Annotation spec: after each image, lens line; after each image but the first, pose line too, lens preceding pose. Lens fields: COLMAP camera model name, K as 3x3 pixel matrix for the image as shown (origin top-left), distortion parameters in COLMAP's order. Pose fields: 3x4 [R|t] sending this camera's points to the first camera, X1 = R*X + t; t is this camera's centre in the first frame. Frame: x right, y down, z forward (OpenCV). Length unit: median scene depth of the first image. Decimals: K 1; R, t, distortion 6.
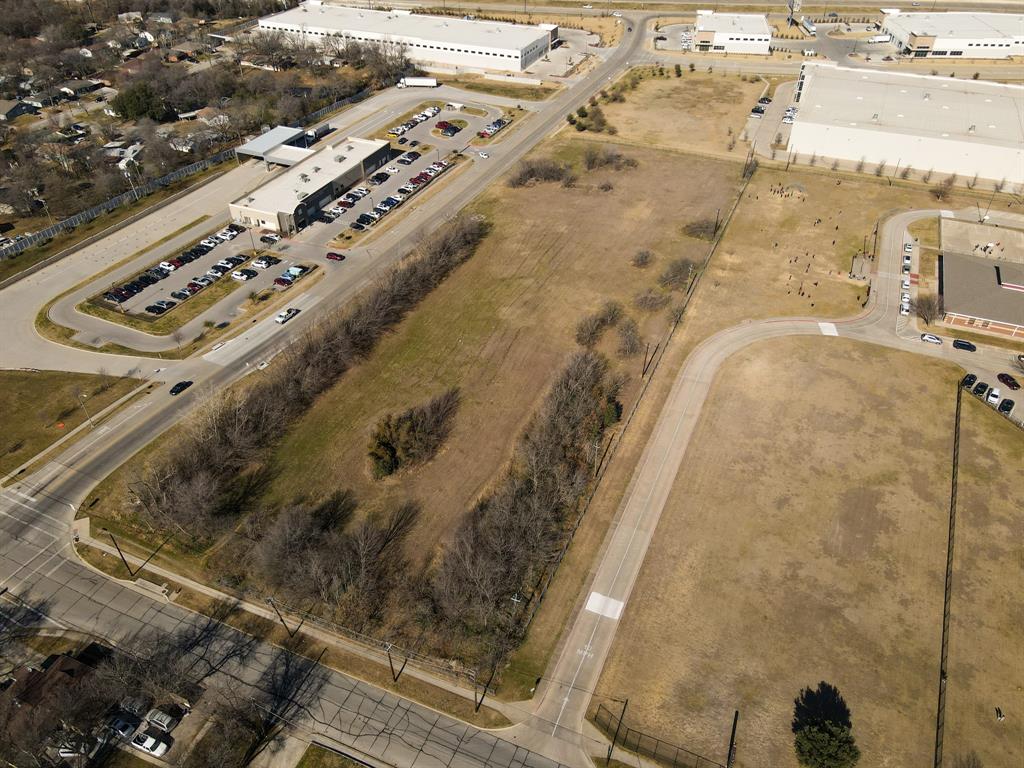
lens RADIAL K [[753.3, 0, 512.0], [0, 753.3, 384.0], [0, 0, 1]] dist [0.000403, 0.026070]
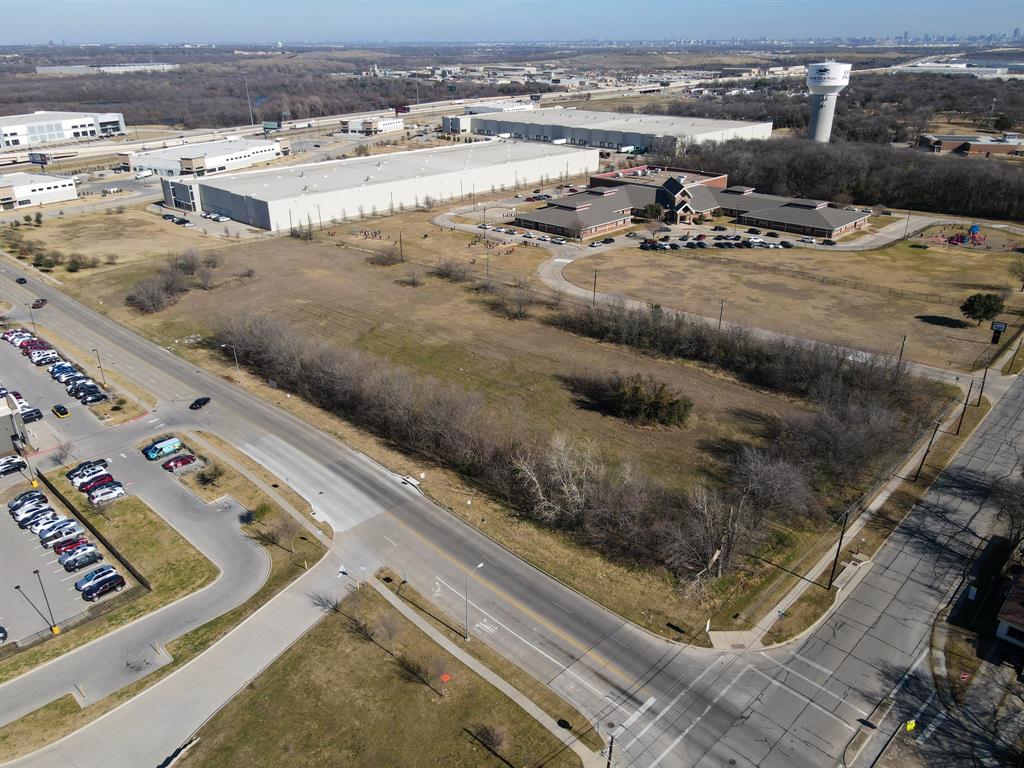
lens RADIAL K [[753.3, 0, 512.0], [0, 753.3, 384.0], [0, 0, 1]] dist [0.000403, 0.026070]
pose [[0.345927, -0.384892, 0.855683, -0.948827], [0.587856, 0.799704, 0.122060, -0.137756], [-0.731273, 0.460794, 0.502900, 0.638755]]
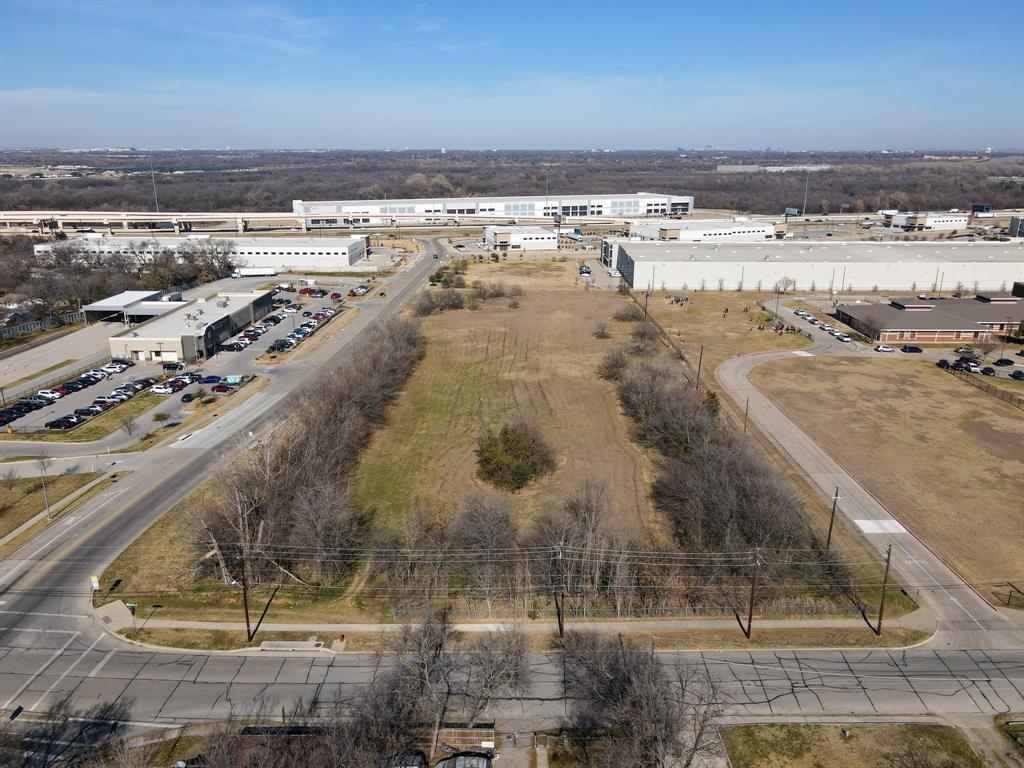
lens RADIAL K [[753.3, 0, 512.0], [0, 753.3, 384.0], [0, 0, 1]] dist [0.000403, 0.026070]
pose [[0.925102, -0.105879, 0.364659, -0.419906], [0.231244, 0.918811, -0.319863, 0.254424], [-0.301186, 0.380231, 0.874478, 0.270355]]
